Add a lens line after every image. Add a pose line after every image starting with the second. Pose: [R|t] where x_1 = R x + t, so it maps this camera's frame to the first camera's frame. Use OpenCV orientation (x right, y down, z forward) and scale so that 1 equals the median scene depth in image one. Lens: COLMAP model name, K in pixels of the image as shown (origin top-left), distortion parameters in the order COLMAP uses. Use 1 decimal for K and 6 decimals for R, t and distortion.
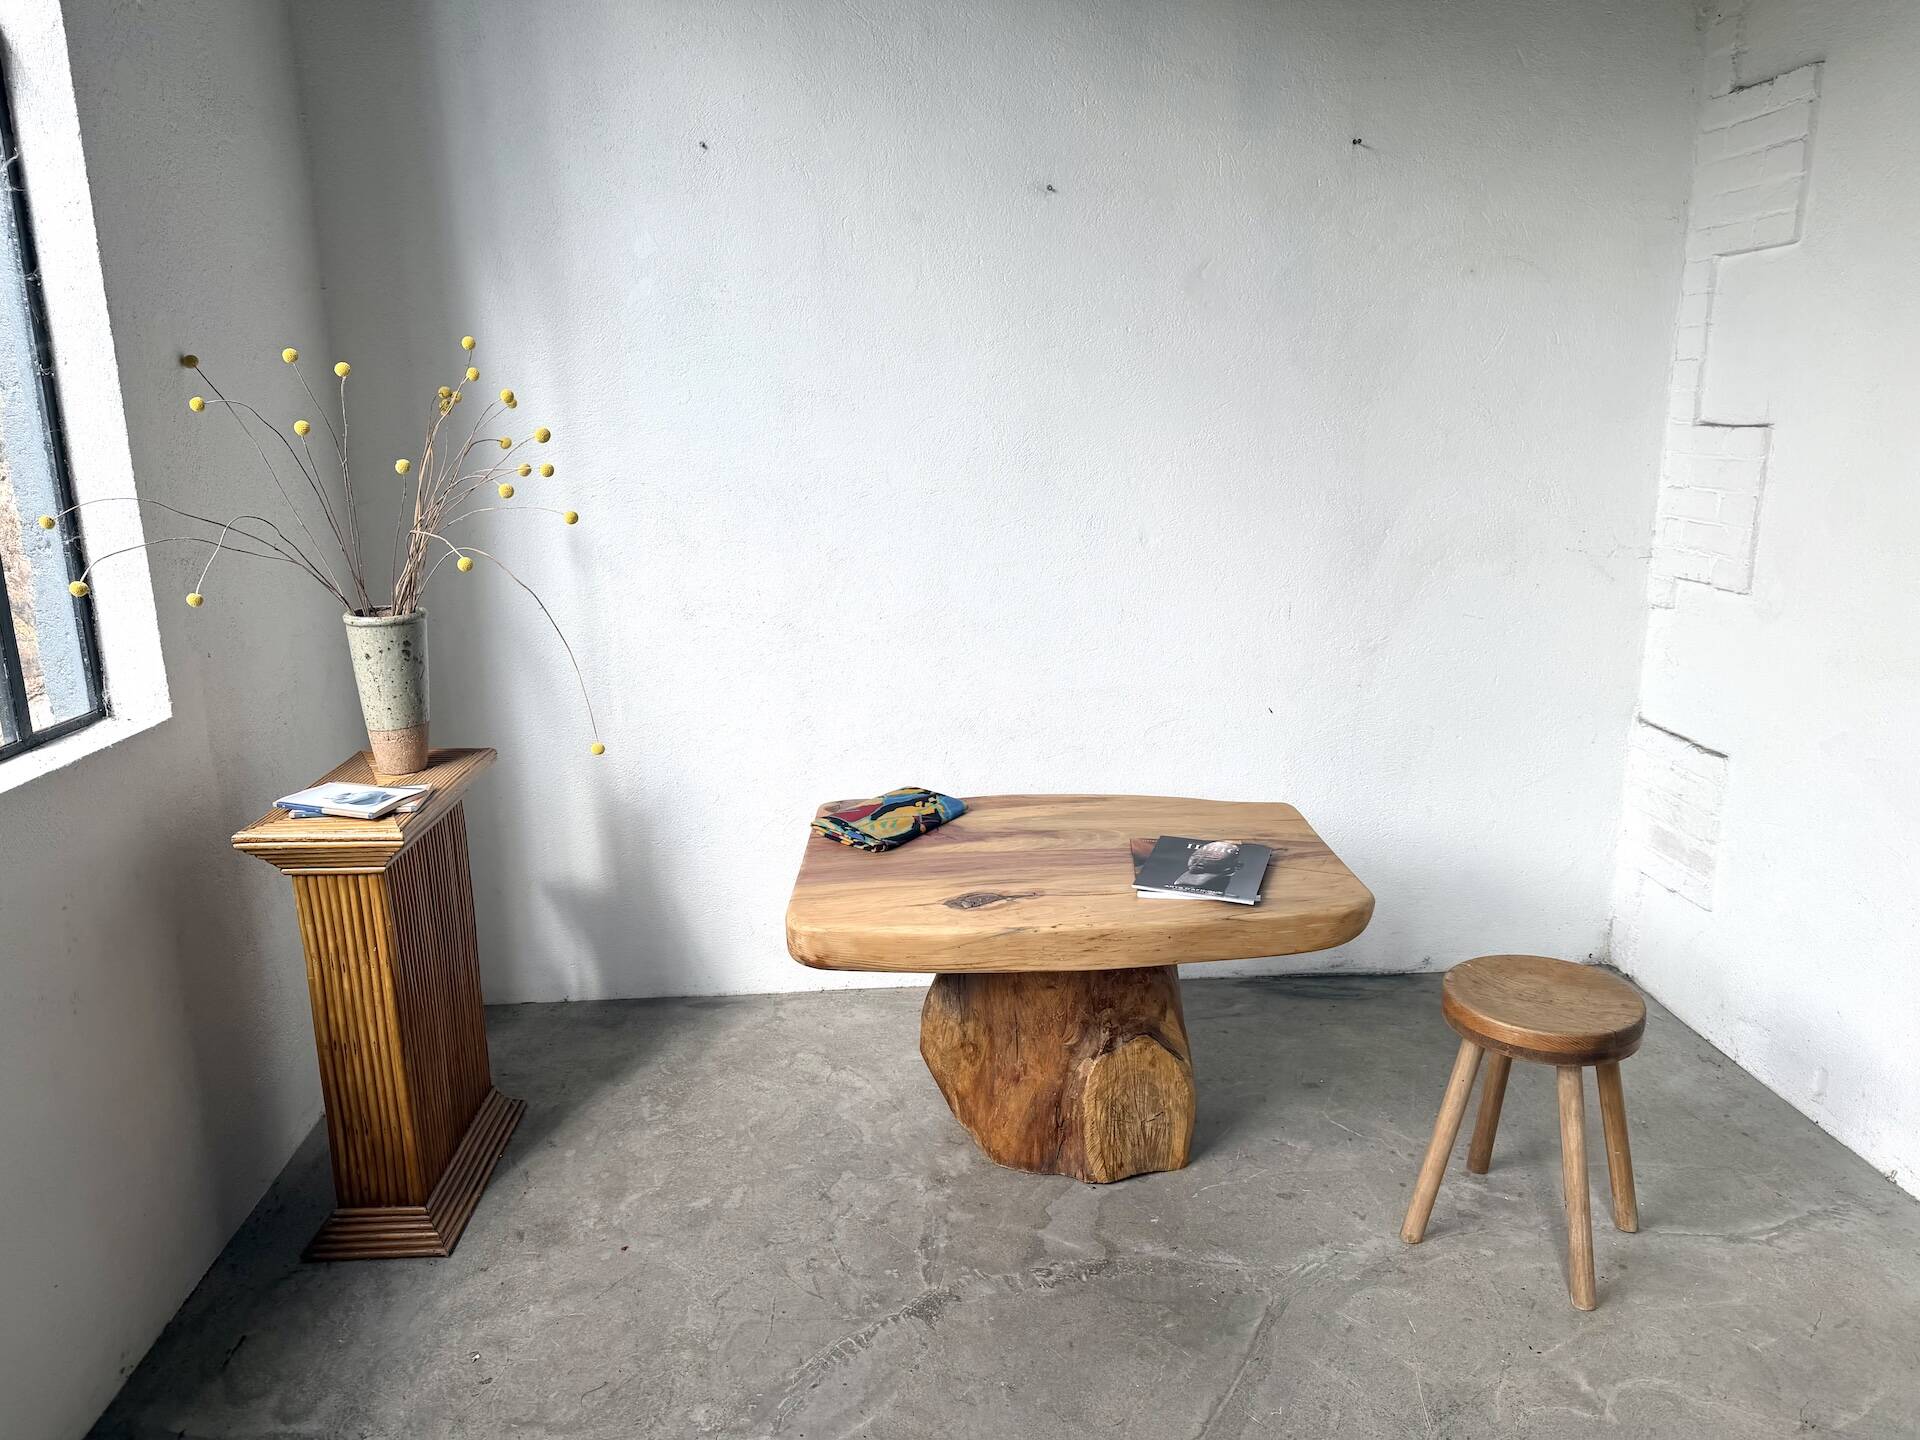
lens RADIAL K [[1335.1, 0, 957.4], [0, 1335.1, 719.3], [0, 0, 1]] dist [0.117364, -0.180966]
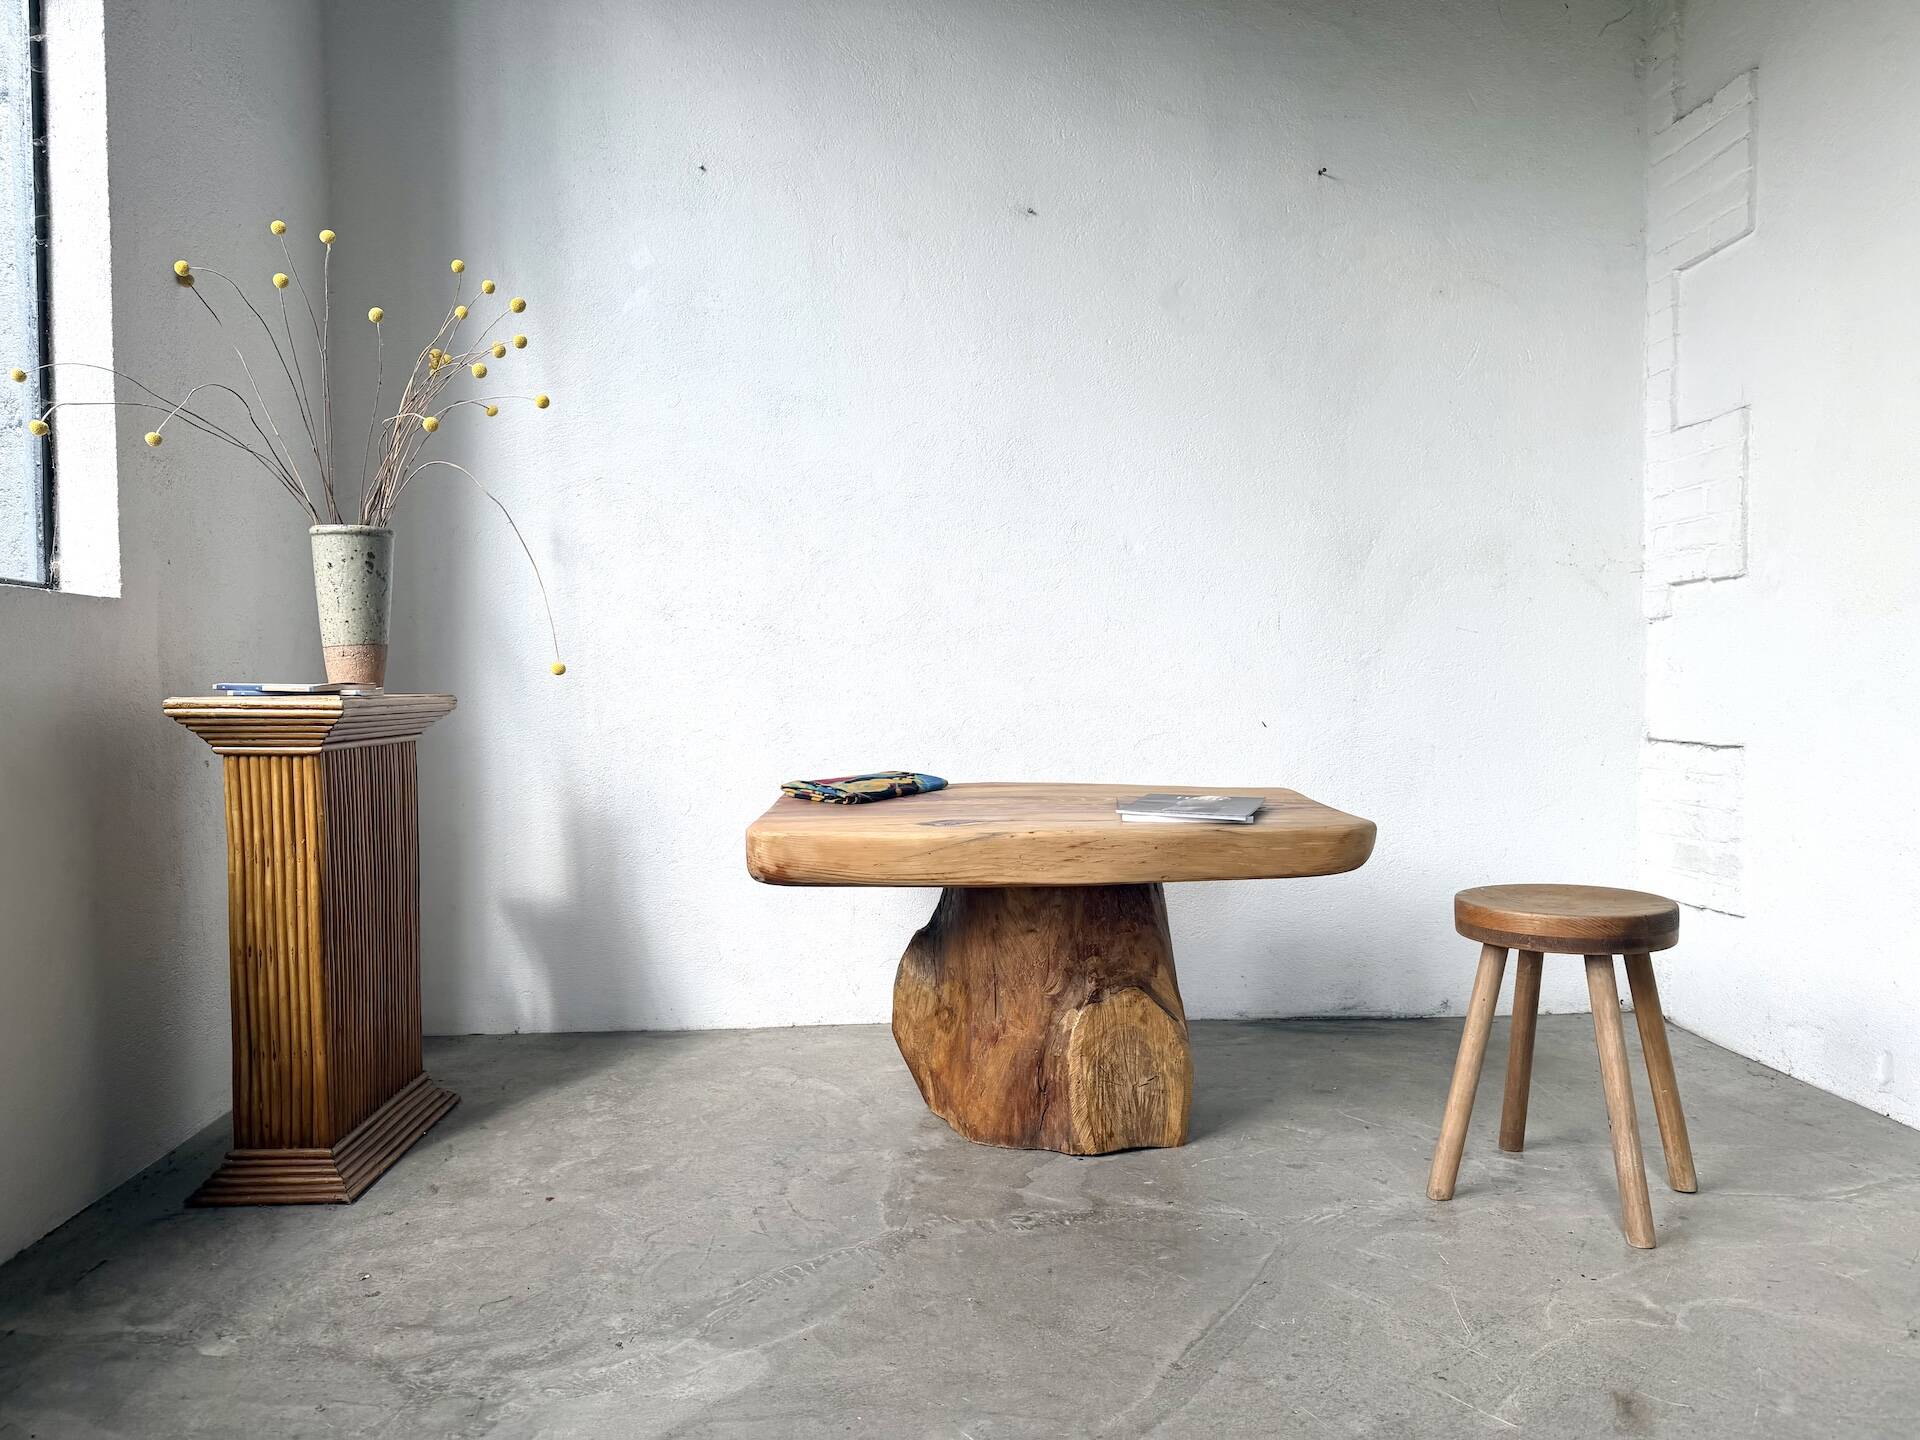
lens RADIAL K [[1332.5, 0, 951.4], [0, 1332.5, 719.3], [0, 0, 1]] dist [0.120091, -0.182029]
pose [[0.999927, 0.004831, -0.011104, 0.023706], [-0.007038, 0.978036, -0.208315, 0.246532], [0.009853, 0.208378, 0.977999, 0.065873]]
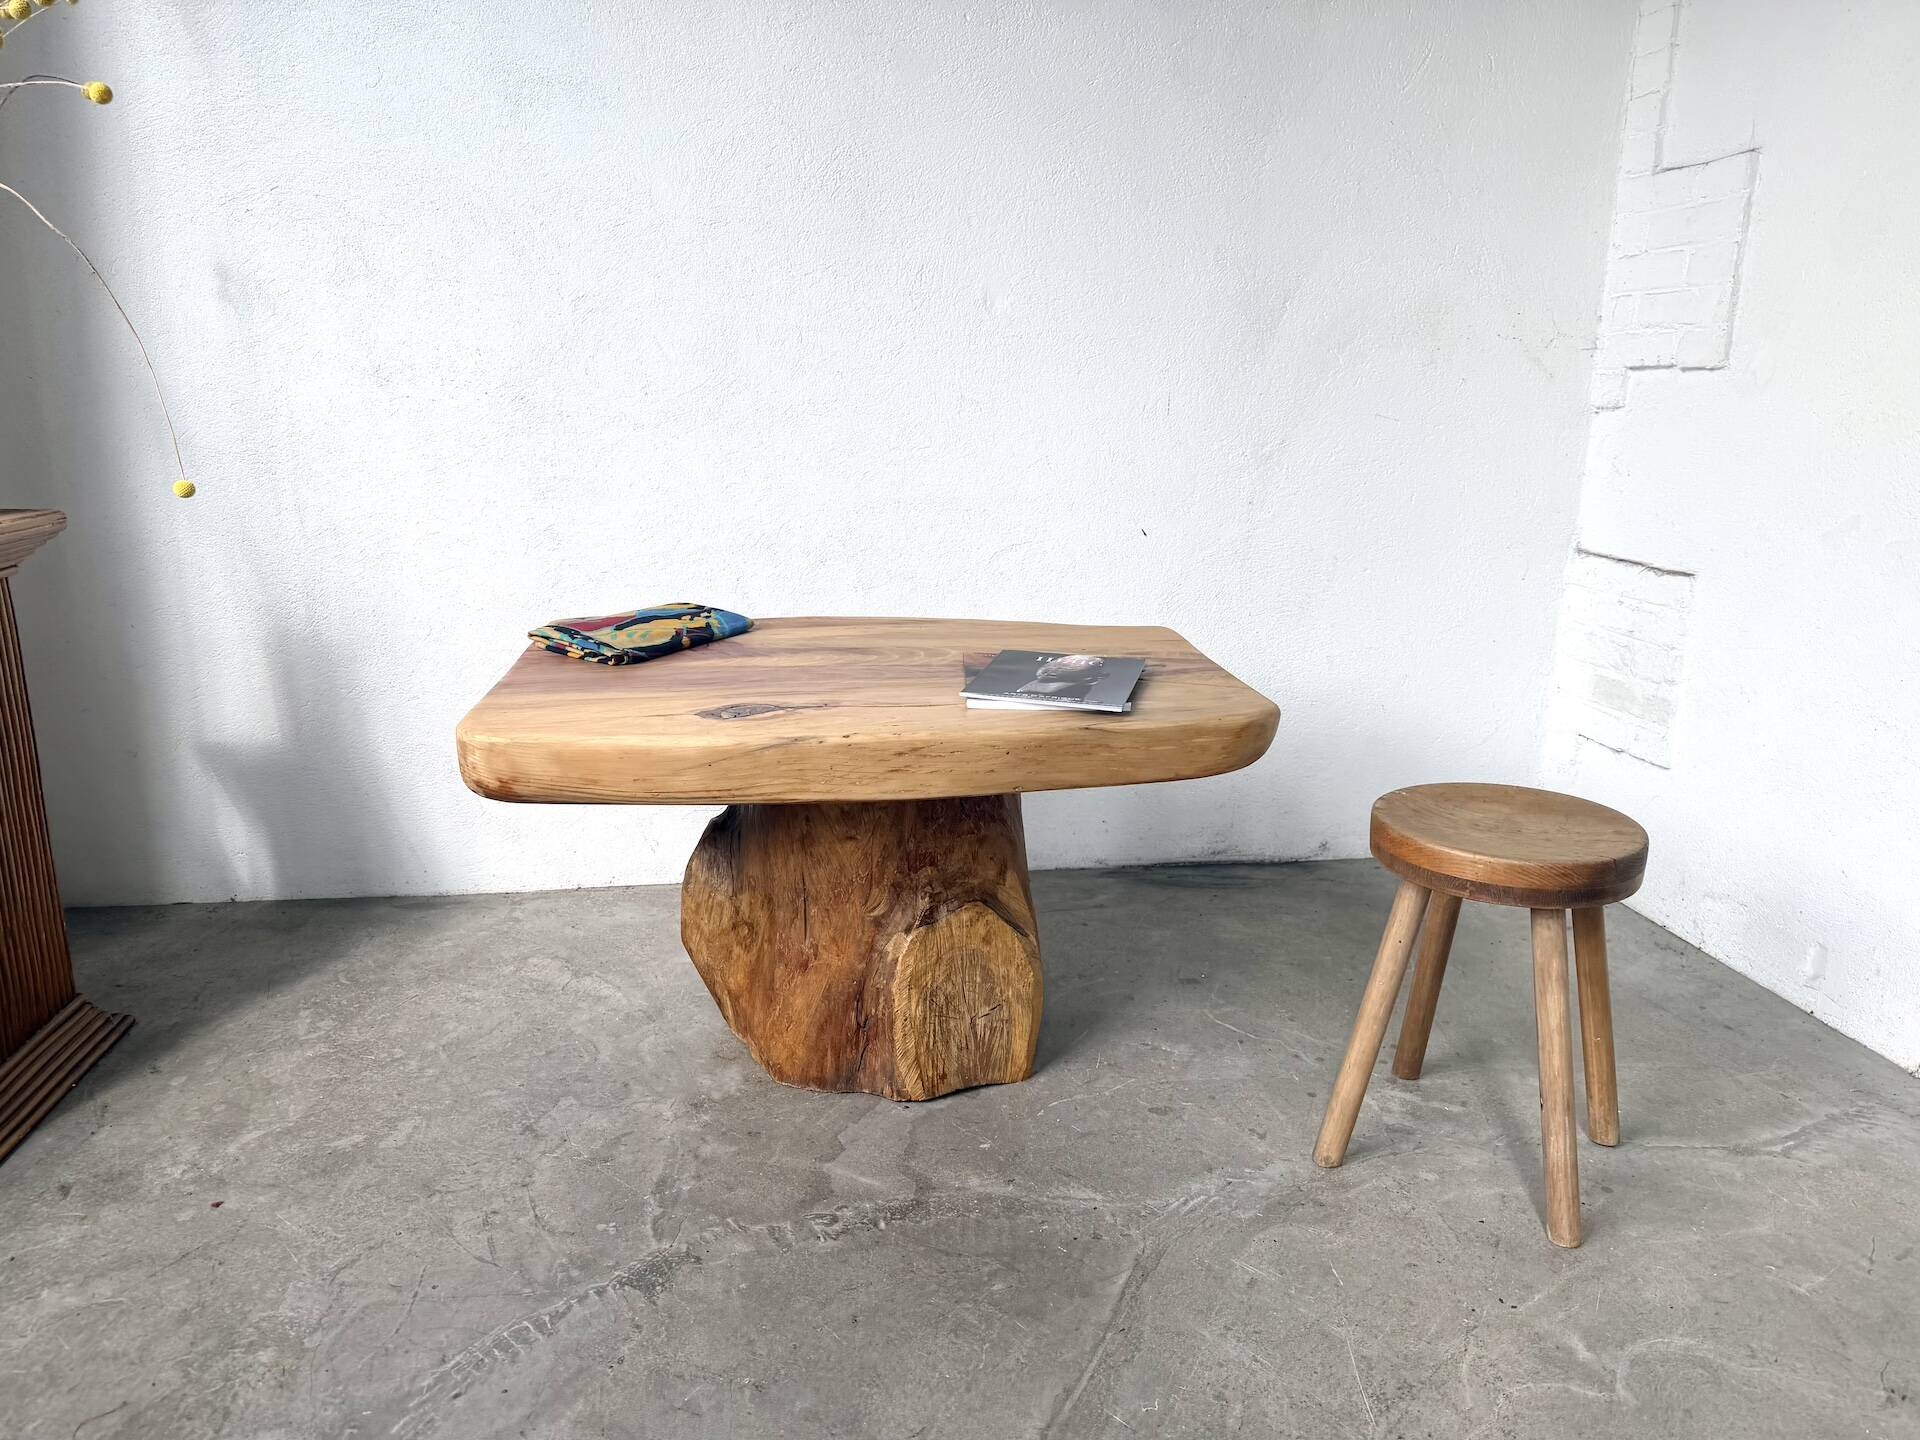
lens RADIAL K [[1330.5, 0, 946.5], [0, 1330.5, 722.4], [0, 0, 1]] dist [0.123138, -0.181843]
pose [[0.996118, 0.003501, 0.087959, 0.057120], [-0.004558, 0.999920, 0.011820, 0.125975], [-0.087911, -0.012175, 0.996054, 0.266052]]
